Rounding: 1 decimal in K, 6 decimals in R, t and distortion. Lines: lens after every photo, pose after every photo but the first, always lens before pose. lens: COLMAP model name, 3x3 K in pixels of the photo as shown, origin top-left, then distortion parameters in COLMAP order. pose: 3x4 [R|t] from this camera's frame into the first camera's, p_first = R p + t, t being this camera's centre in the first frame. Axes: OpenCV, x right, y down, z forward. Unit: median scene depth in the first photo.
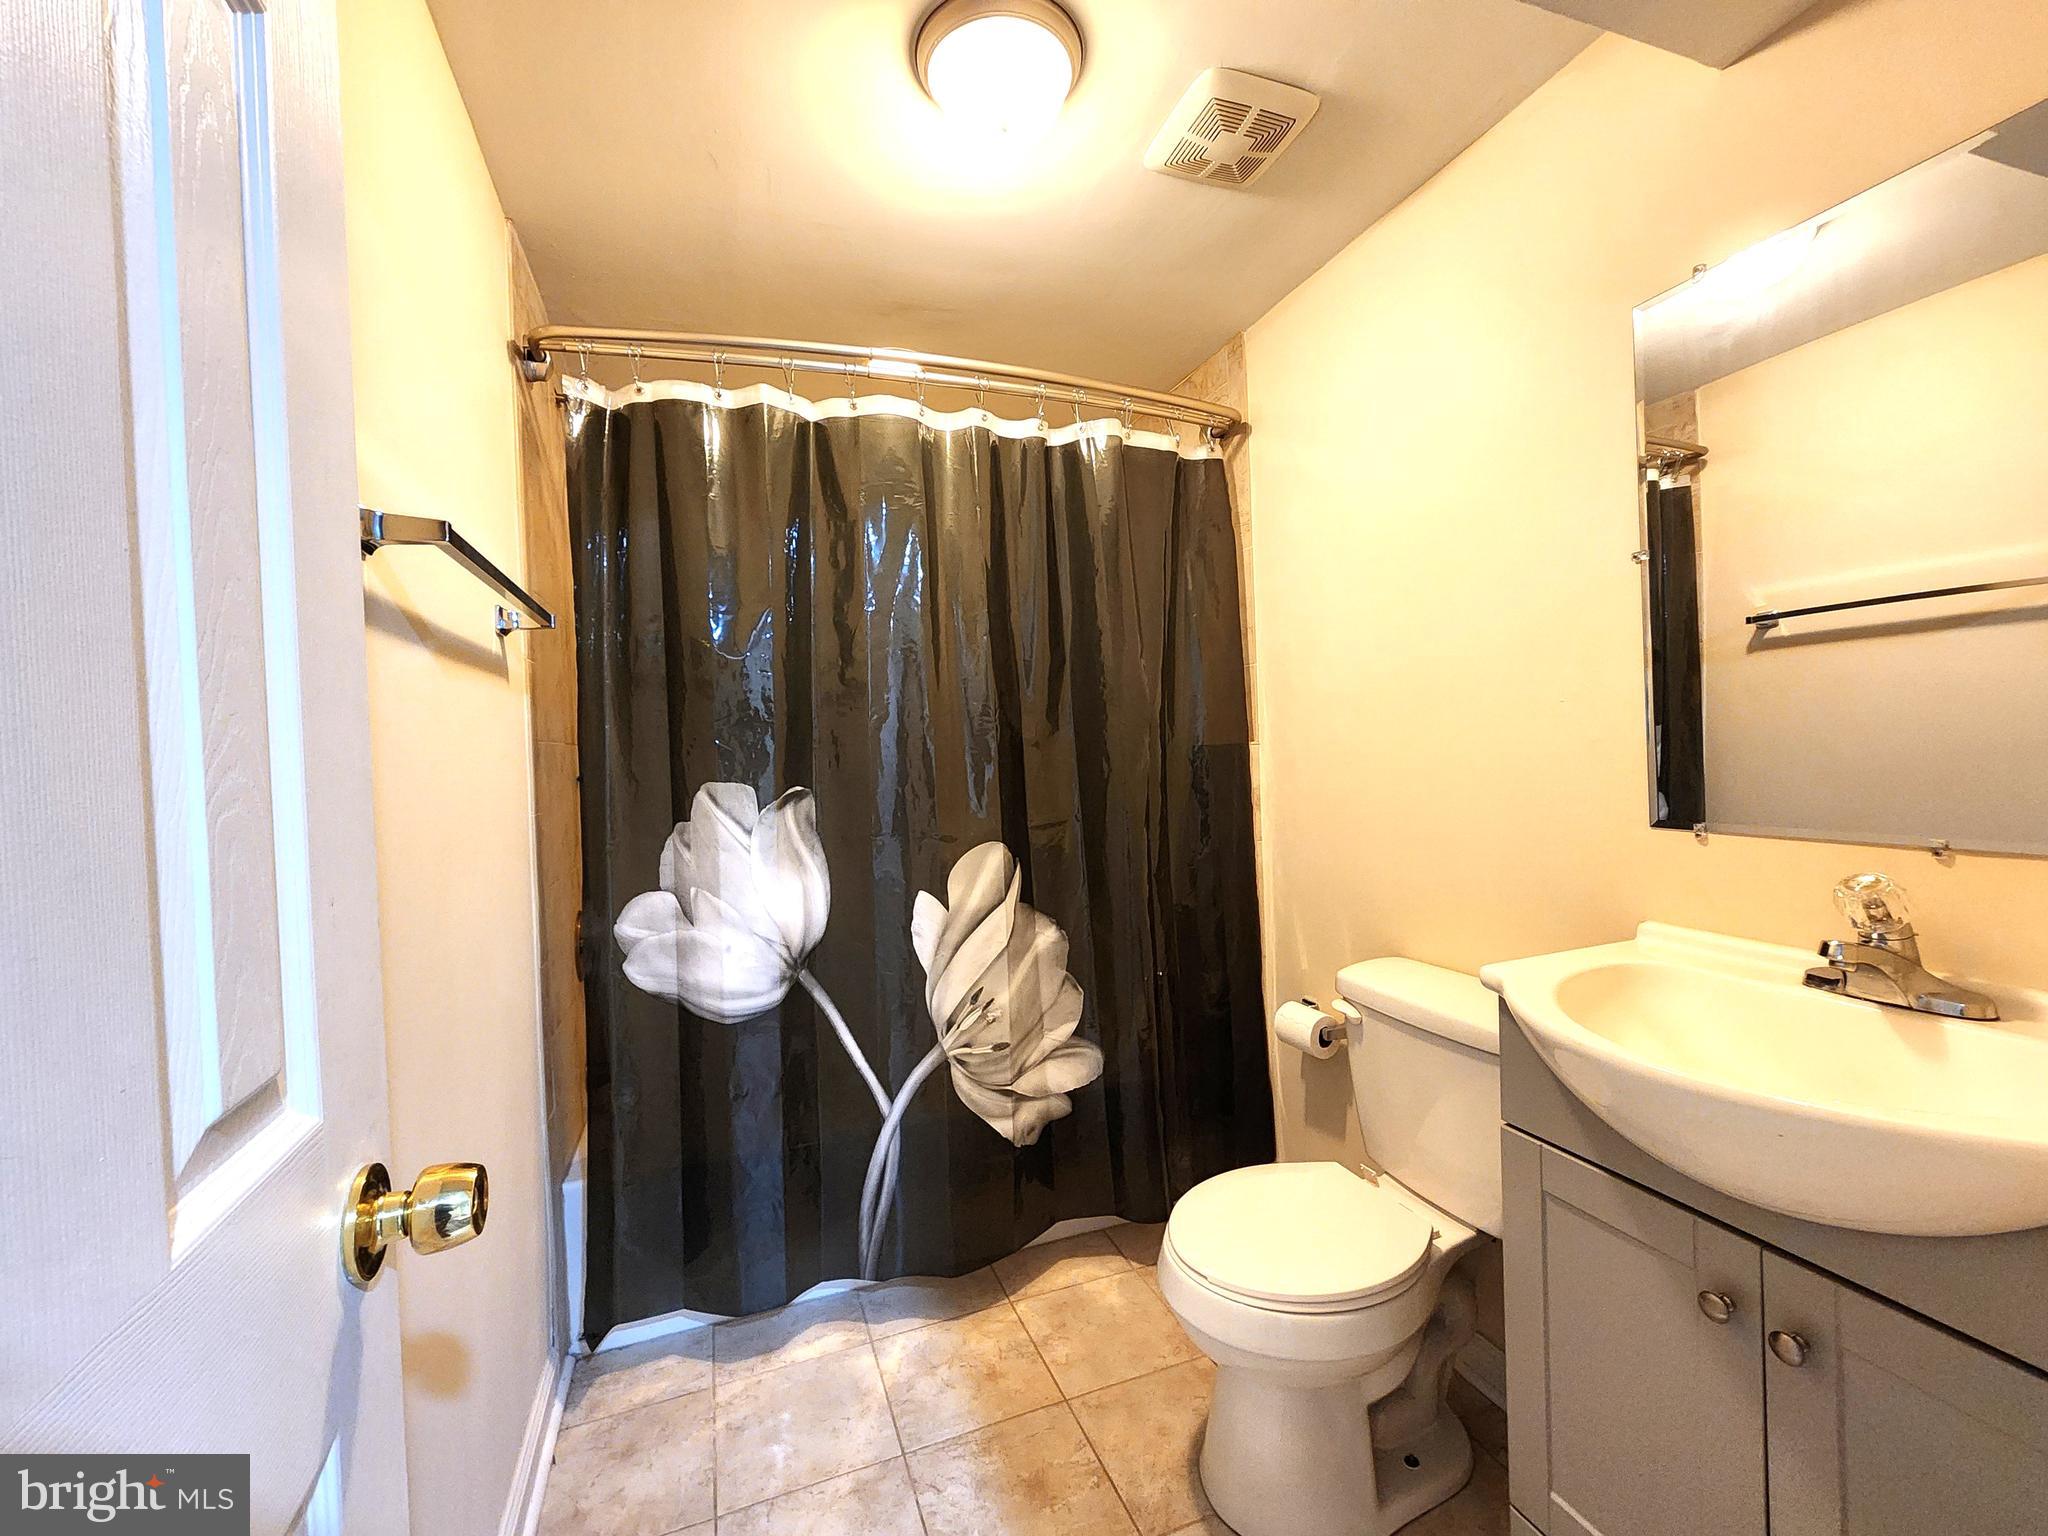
lens RADIAL K [[842.5, 0, 1015.3], [0, 842.5, 761.2], [0, 0, 1]] dist [0.002637, -0.000844]
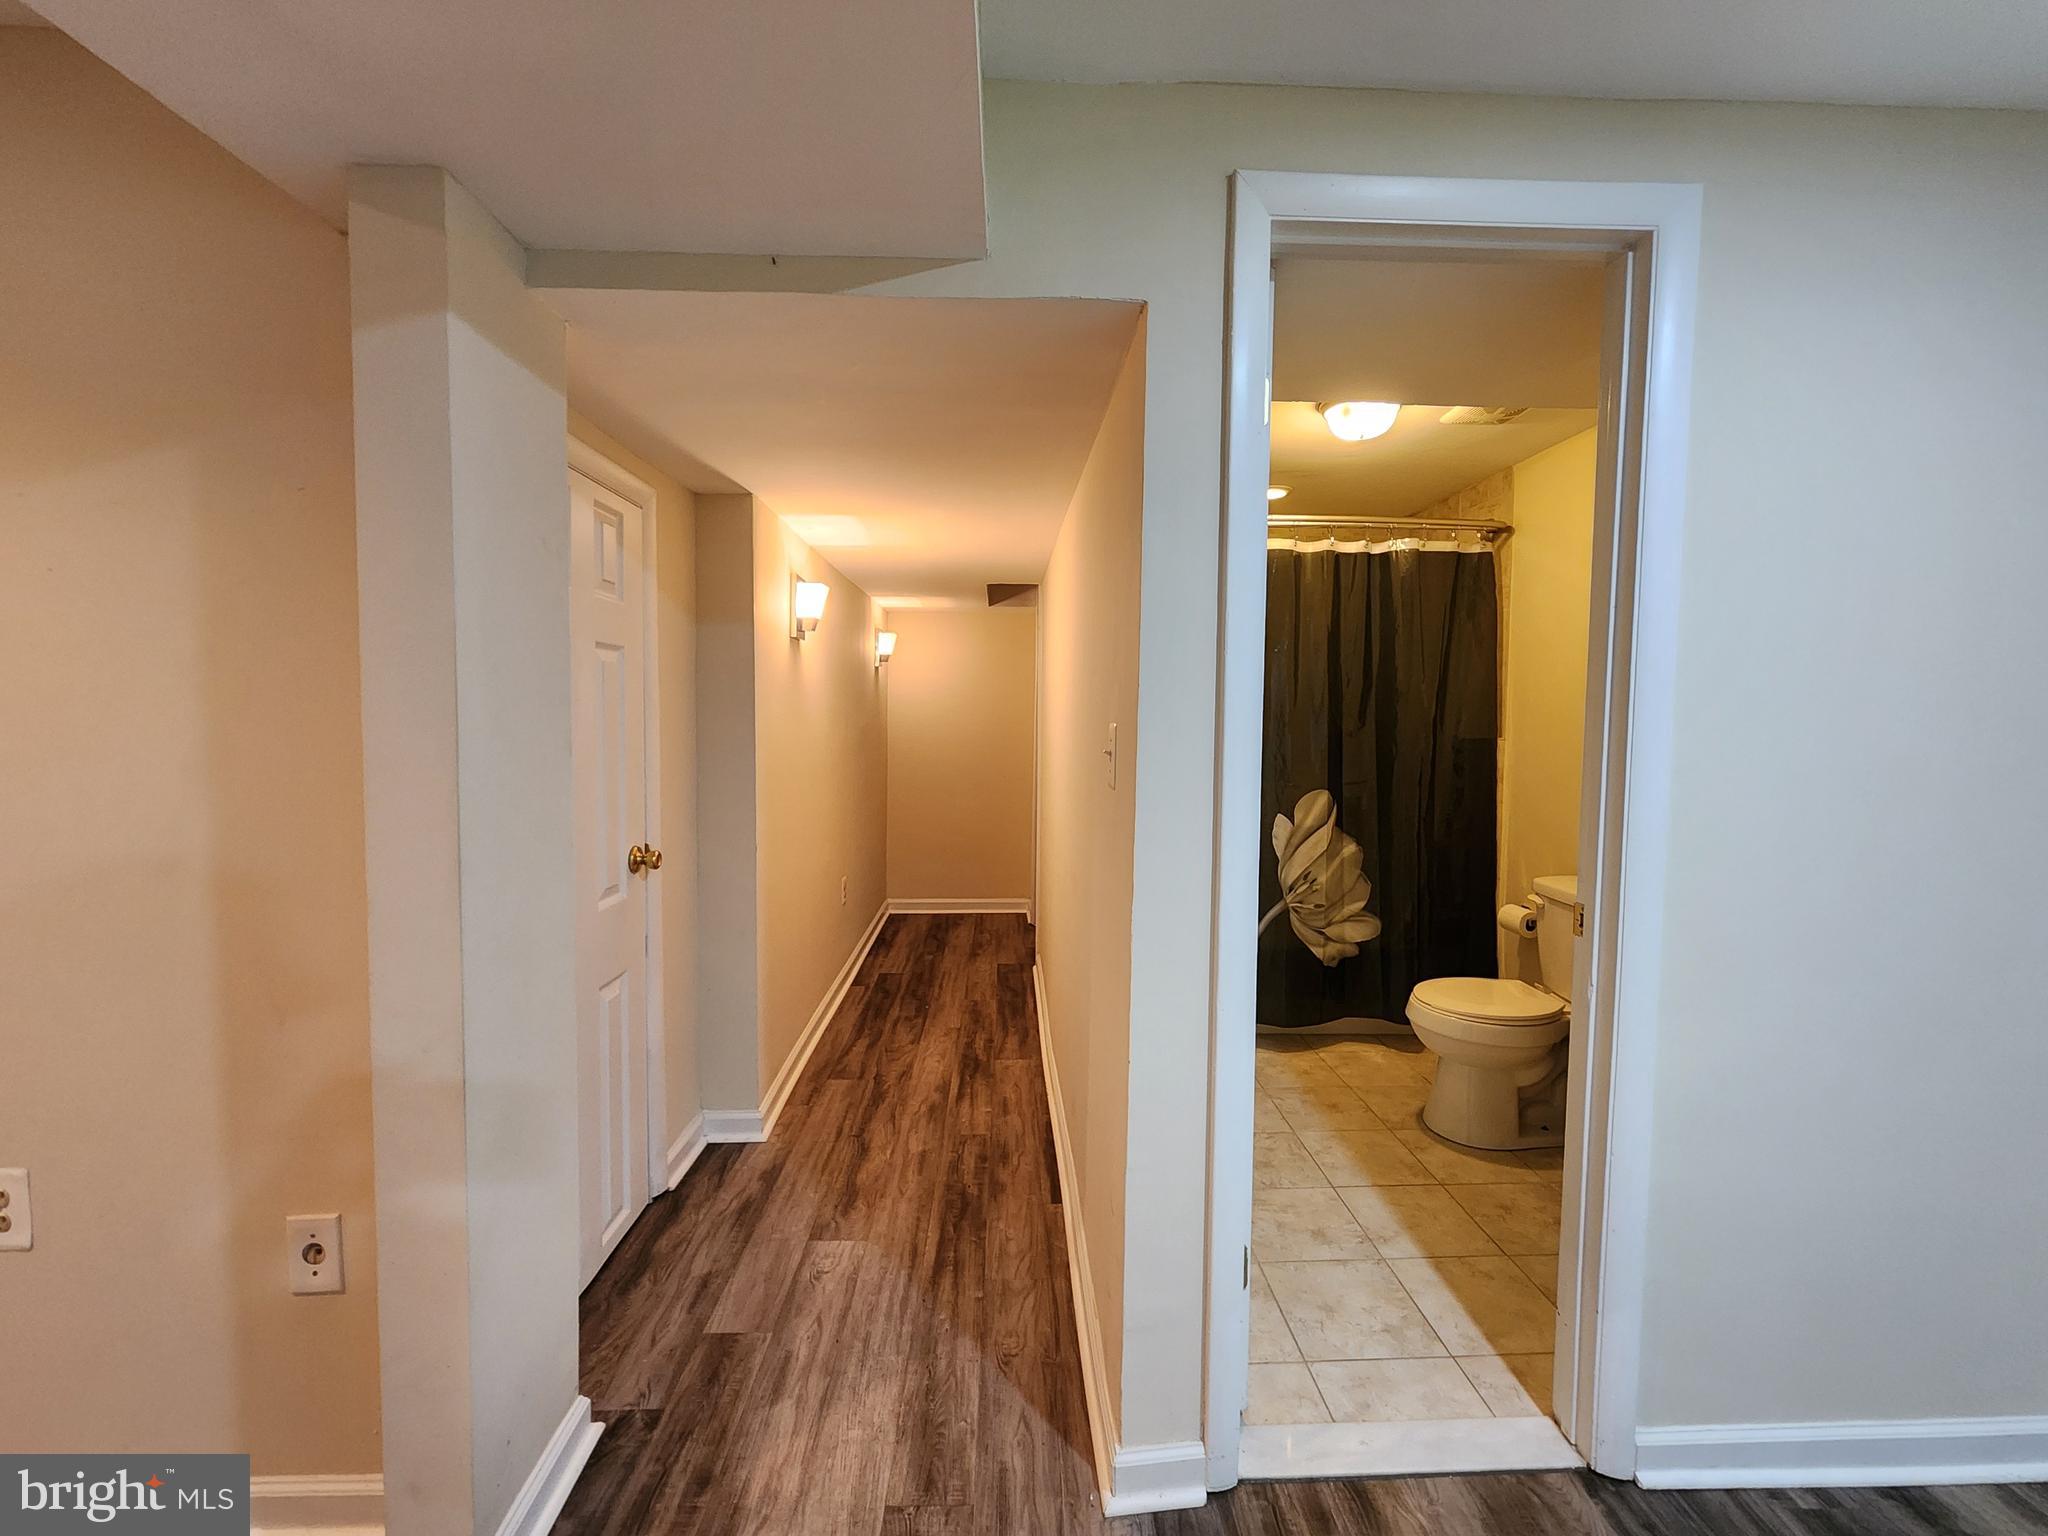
lens RADIAL K [[842.5, 0, 1032.5], [0, 842.5, 765.8], [0, 0, 1]] dist [0.002637, -0.000844]
pose [[0.953830, 0.059312, -0.294433, -0.081713], [-0.044801, 0.997437, 0.055793, -0.022137], [0.296987, -0.040026, 0.954042, -0.786960]]
